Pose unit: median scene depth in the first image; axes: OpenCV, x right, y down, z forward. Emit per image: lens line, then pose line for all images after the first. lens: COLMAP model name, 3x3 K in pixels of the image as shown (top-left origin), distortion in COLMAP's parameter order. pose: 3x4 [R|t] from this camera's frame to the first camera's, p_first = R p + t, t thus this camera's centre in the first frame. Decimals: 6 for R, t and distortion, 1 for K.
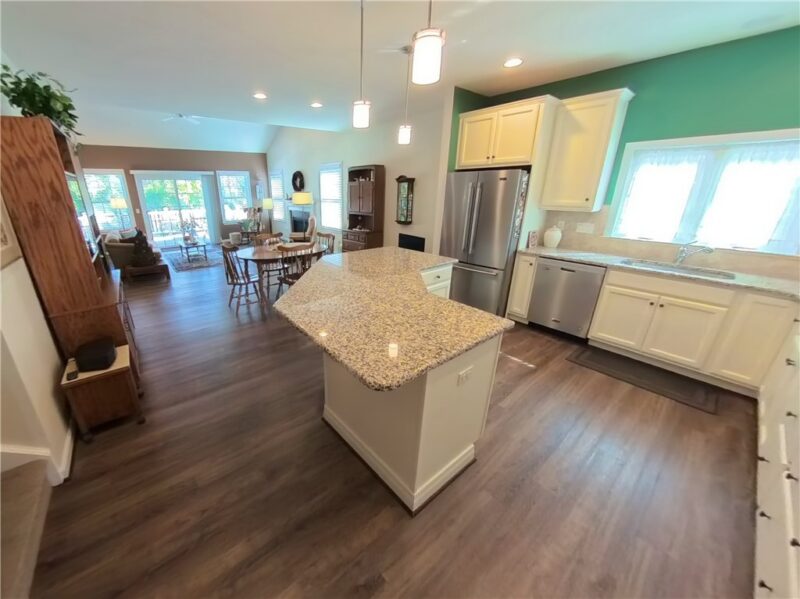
lens RADIAL K [[309.9, 0, 345.4], [0, 309.9, 291.8], [0, 0, 1]] dist [-0.013983, 0.001104]
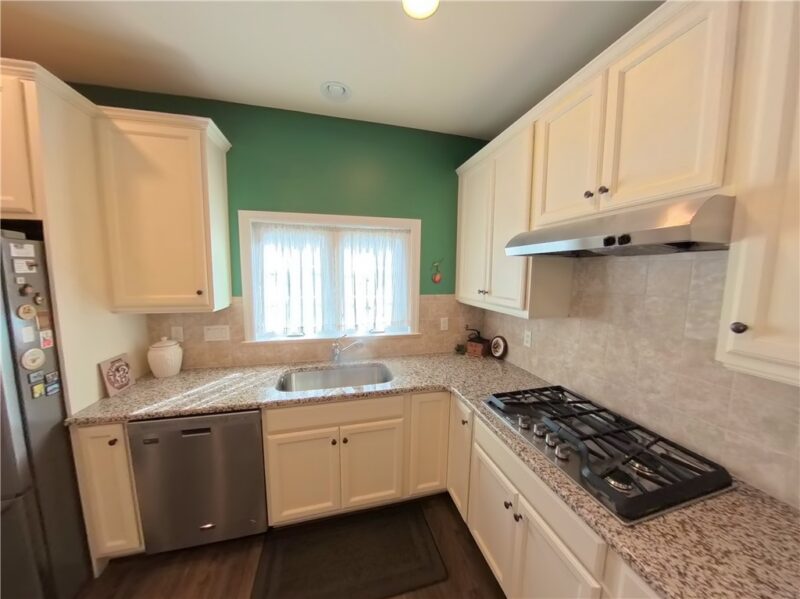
lens RADIAL K [[262.1, 0, 402.3], [0, 262.1, 298.9], [0, 0, 1]] dist [-0.021788, 0.000184]
pose [[0.373544, -0.094538, 0.922783, 0.462466], [0.280687, 0.959677, -0.015305, -0.169344], [-0.884127, 0.264730, 0.385017, 0.464565]]
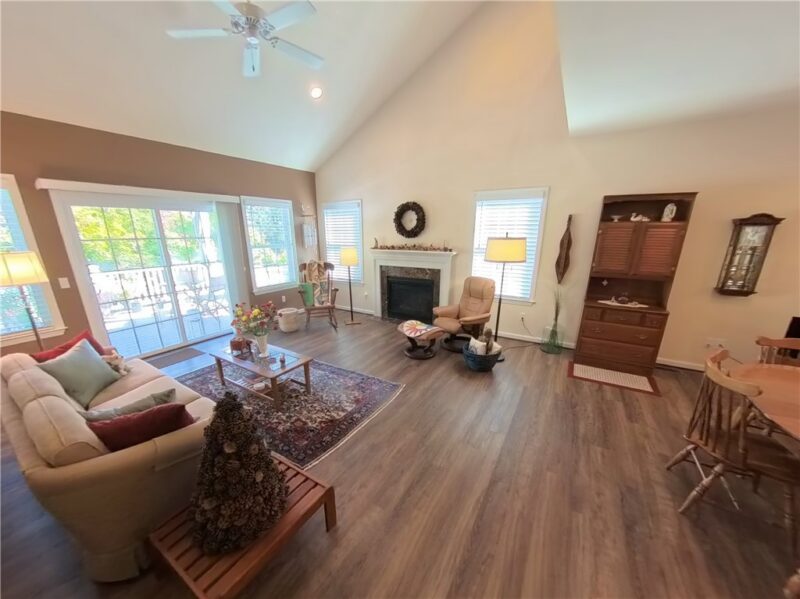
lens RADIAL K [[299.5, 0, 399.4], [0, 299.5, 315.1], [0, 0, 1]] dist [-0.000992, -0.000012]
pose [[0.922388, -0.097484, 0.373760, -1.073835], [0.112591, 0.993465, -0.018743, -0.419744], [-0.369490, 0.059370, 0.927336, 1.229541]]
